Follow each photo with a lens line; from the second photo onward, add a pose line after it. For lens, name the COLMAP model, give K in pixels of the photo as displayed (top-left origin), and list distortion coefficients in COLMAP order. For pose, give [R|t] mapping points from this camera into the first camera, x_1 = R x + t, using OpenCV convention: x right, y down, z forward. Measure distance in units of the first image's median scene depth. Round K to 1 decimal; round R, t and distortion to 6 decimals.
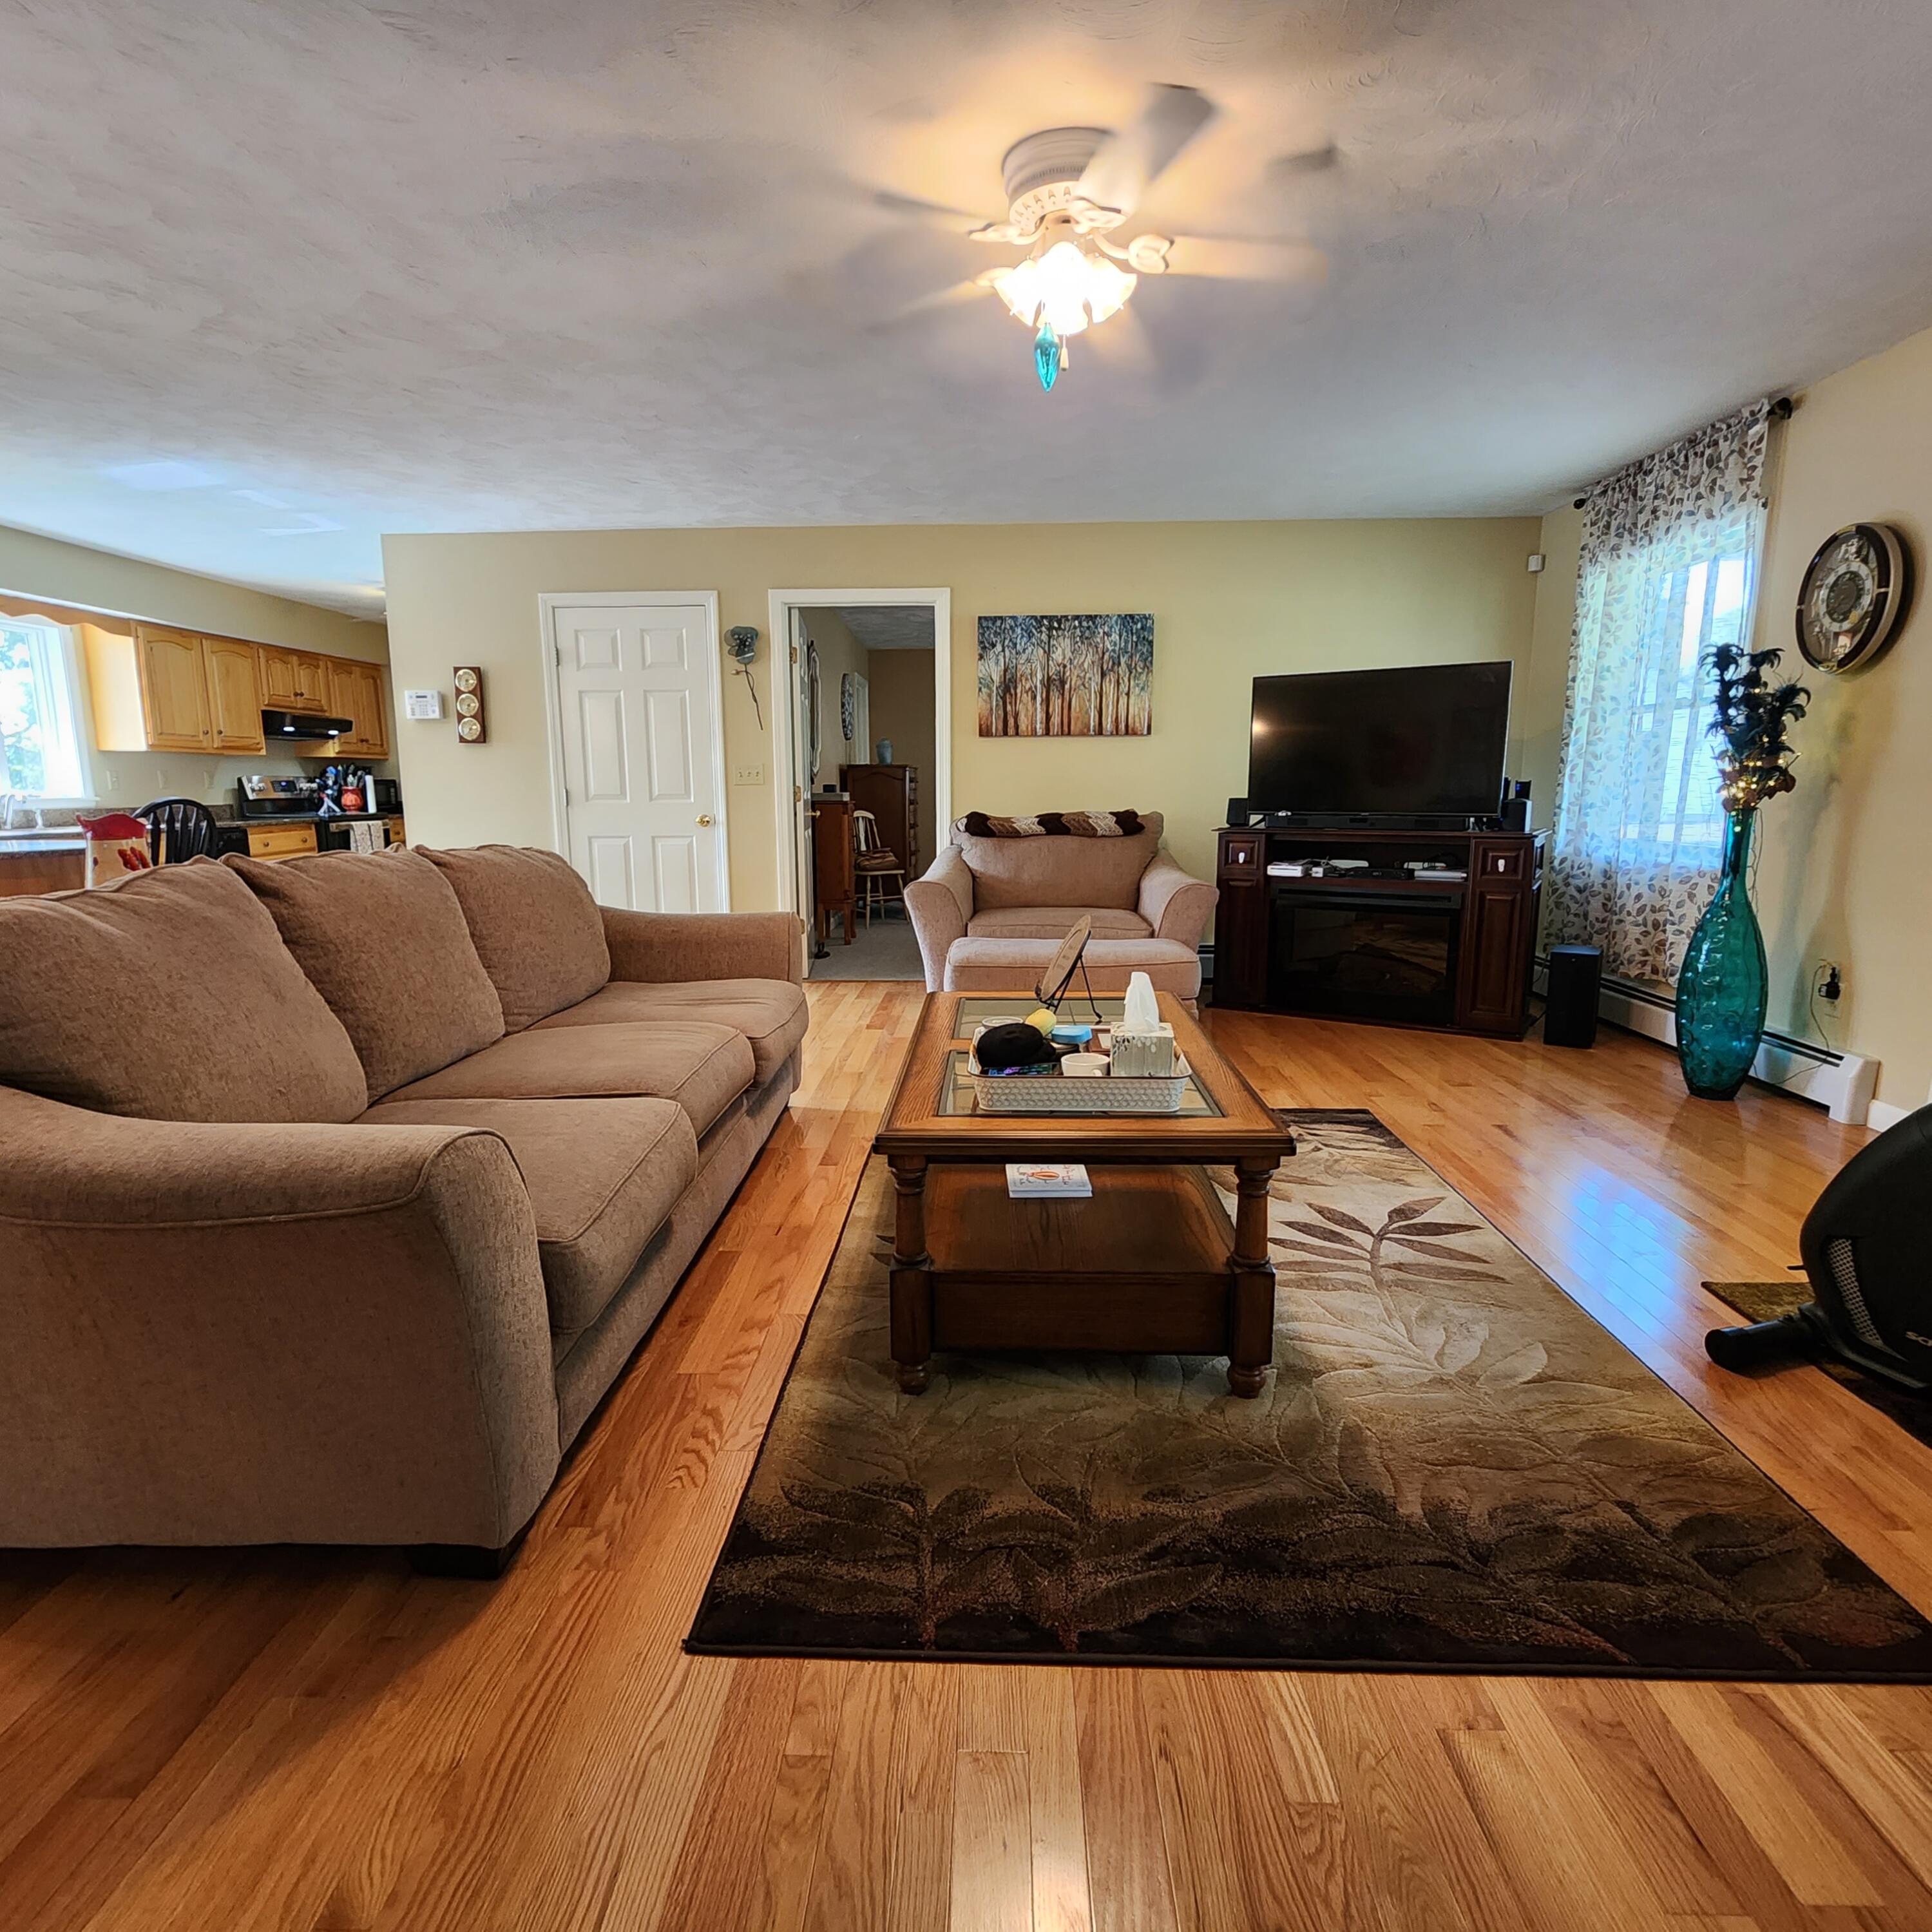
lens RADIAL K [[1053.9, 0, 973.4], [0, 1053.9, 968.3], [0, 0, 1]] dist [-0.004888, -0.000591]
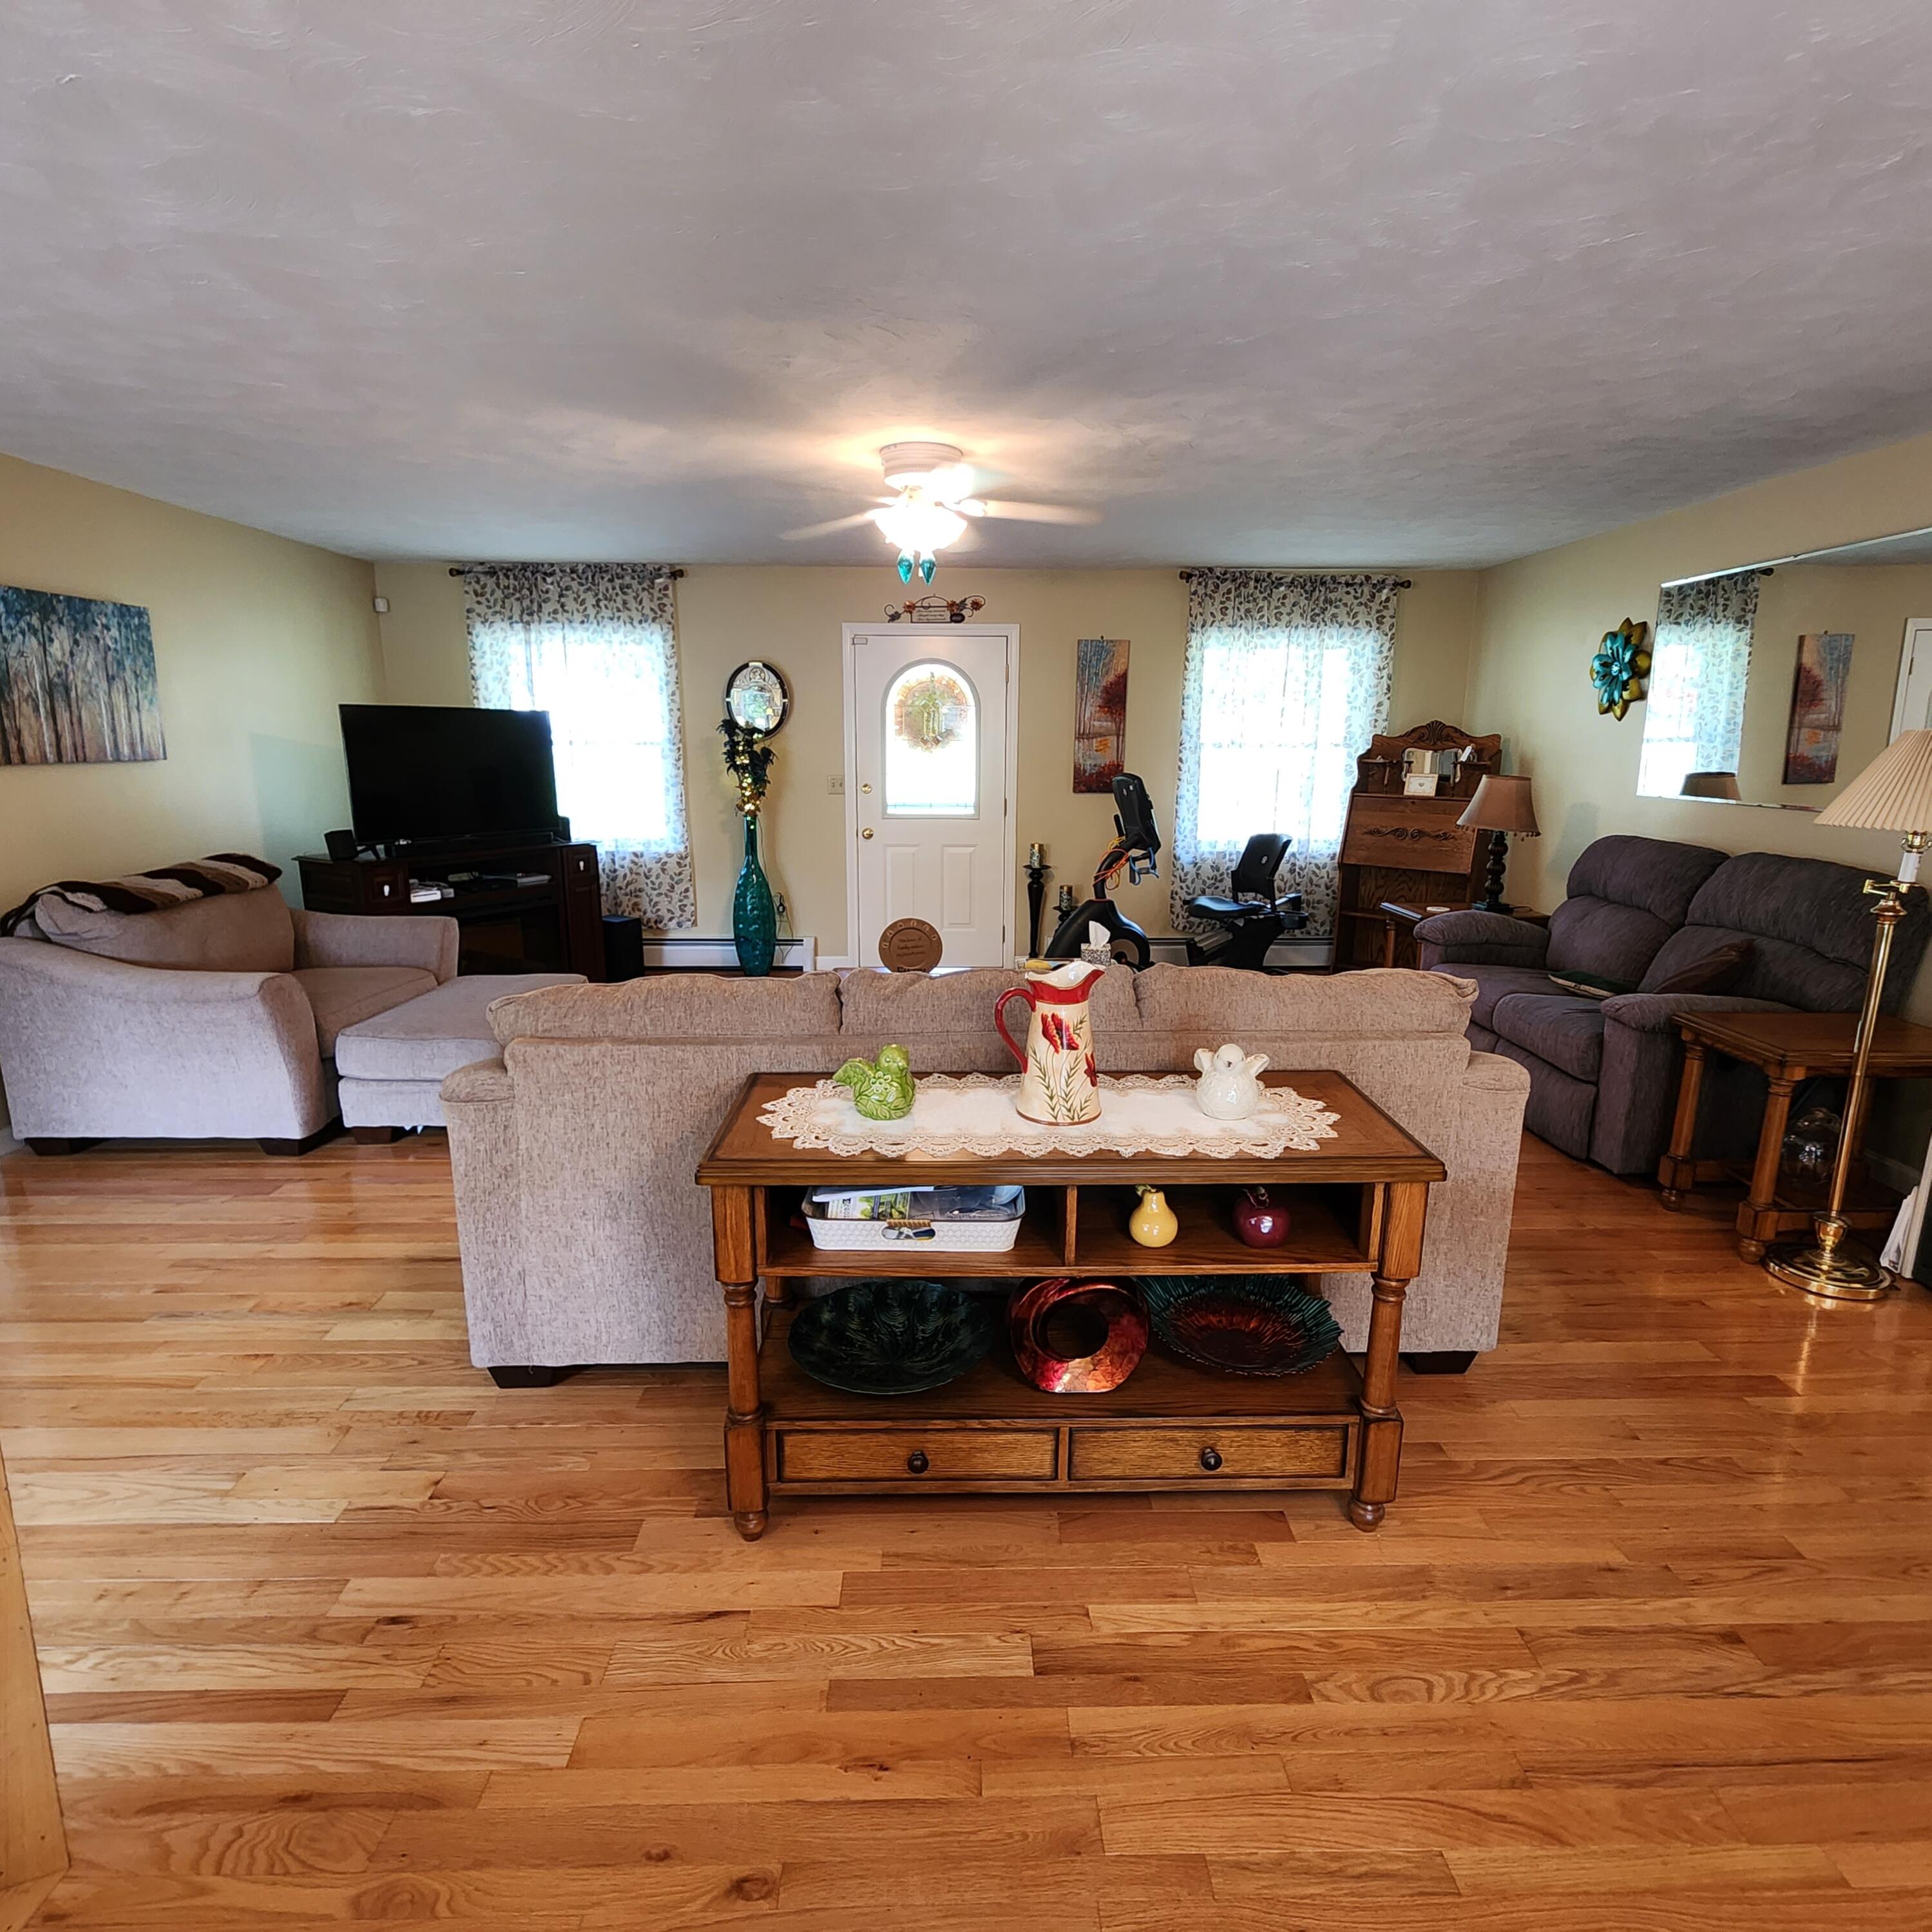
lens RADIAL K [[1053.9, 0, 973.4], [0, 1053.9, 968.3], [0, 0, 1]] dist [-0.004888, -0.000591]
pose [[-0.044780, -0.206573, 0.977406, -0.680448], [0.170834, 0.962392, 0.211227, -0.137081], [-0.984282, 0.176433, -0.007807, 0.444488]]
